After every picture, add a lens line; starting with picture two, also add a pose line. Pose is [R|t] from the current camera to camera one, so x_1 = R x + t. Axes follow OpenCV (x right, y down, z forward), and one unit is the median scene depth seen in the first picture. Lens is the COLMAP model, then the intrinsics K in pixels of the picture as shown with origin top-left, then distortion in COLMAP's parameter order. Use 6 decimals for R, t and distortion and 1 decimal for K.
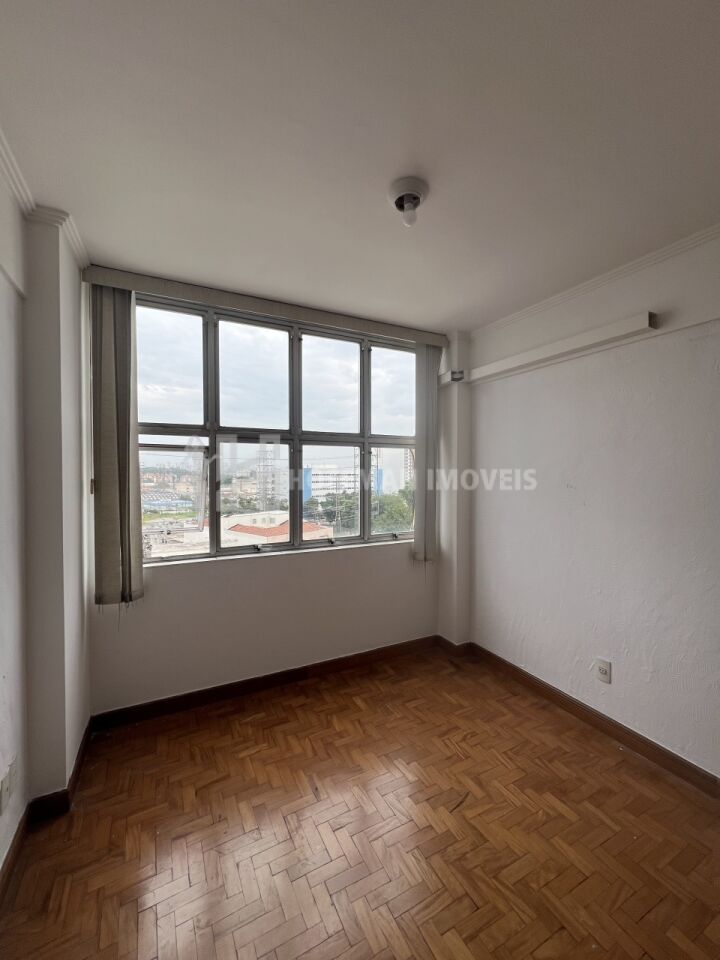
lens RADIAL K [[380.3, 0, 355.7], [0, 380.3, 479.8], [0, 0, 1]] dist [-0.000389, 0.000334]
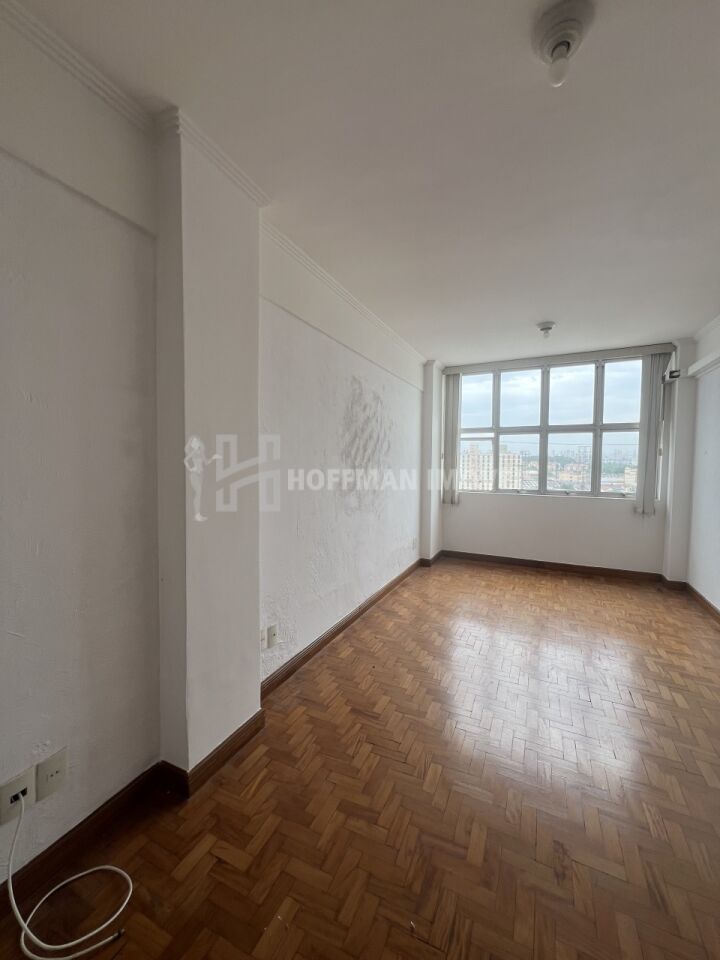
lens RADIAL K [[380.3, 0, 355.7], [0, 380.3, 479.8], [0, 0, 1]] dist [-0.000389, 0.000334]
pose [[0.592405, 0.044123, -0.804431, 0.734451], [-0.019196, 0.998989, 0.040658, 0.061881], [0.805411, -0.008644, 0.592653, -0.711708]]
